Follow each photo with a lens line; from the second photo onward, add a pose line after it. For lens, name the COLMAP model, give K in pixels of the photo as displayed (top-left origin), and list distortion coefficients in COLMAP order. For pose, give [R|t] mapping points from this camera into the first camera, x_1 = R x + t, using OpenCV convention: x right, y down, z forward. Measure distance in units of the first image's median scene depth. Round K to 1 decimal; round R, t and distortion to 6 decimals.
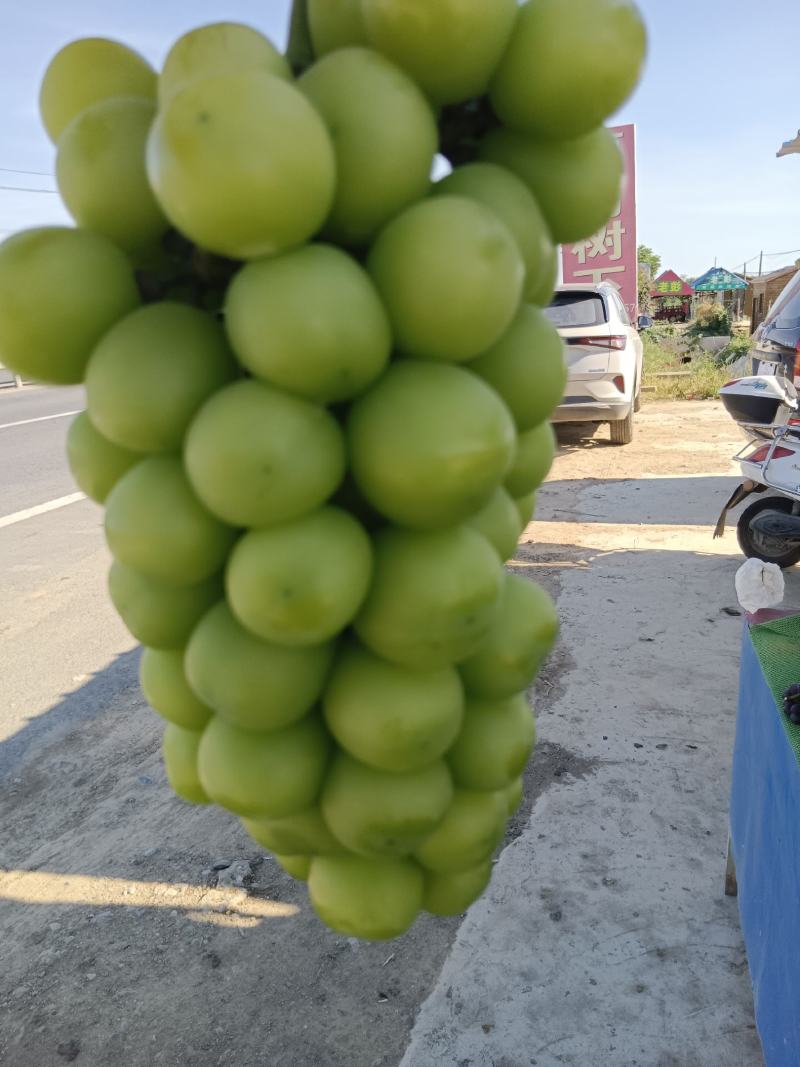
lens RADIAL K [[789.6, 0, 400.0], [0, 789.6, 533.5], [0, 0, 1]] dist [0.006447, -0.055036]
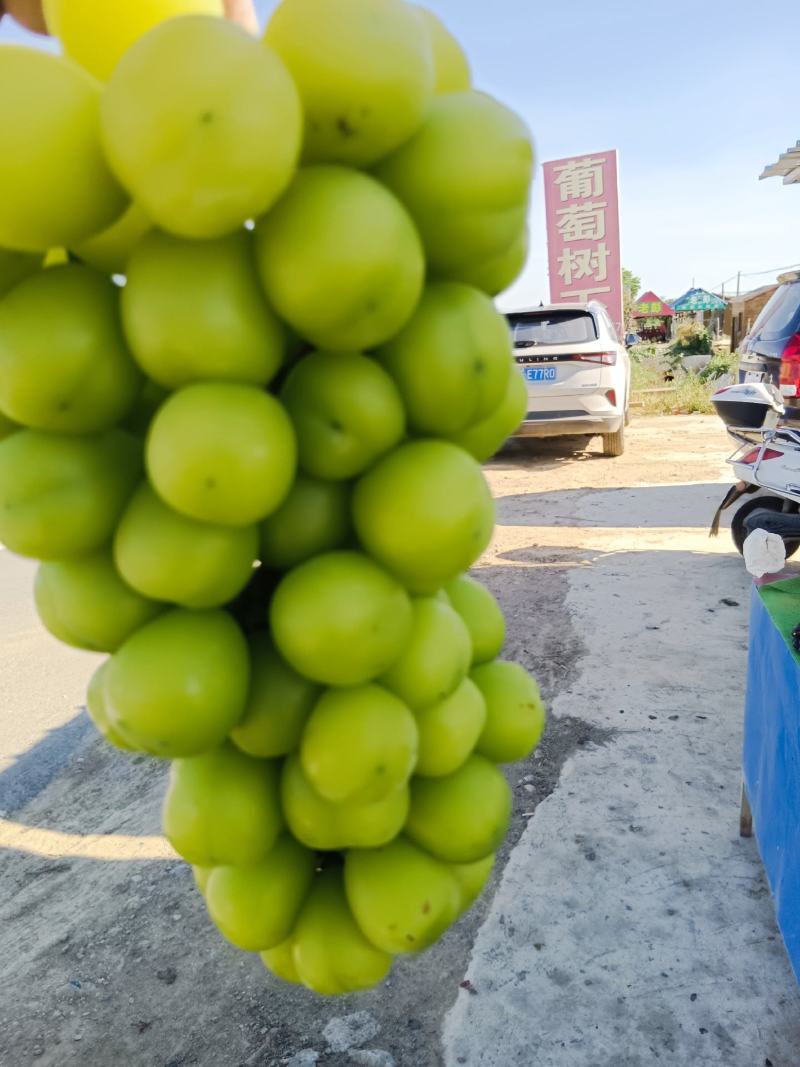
lens RADIAL K [[789.6, 0, 400.0], [0, 789.6, 533.5], [0, 0, 1]] dist [0.006447, -0.055036]
pose [[0.999729, -0.016556, 0.016344, -0.064550], [0.017013, 0.999456, -0.028252, 0.044118], [-0.015867, 0.028523, 0.999467, -0.096284]]
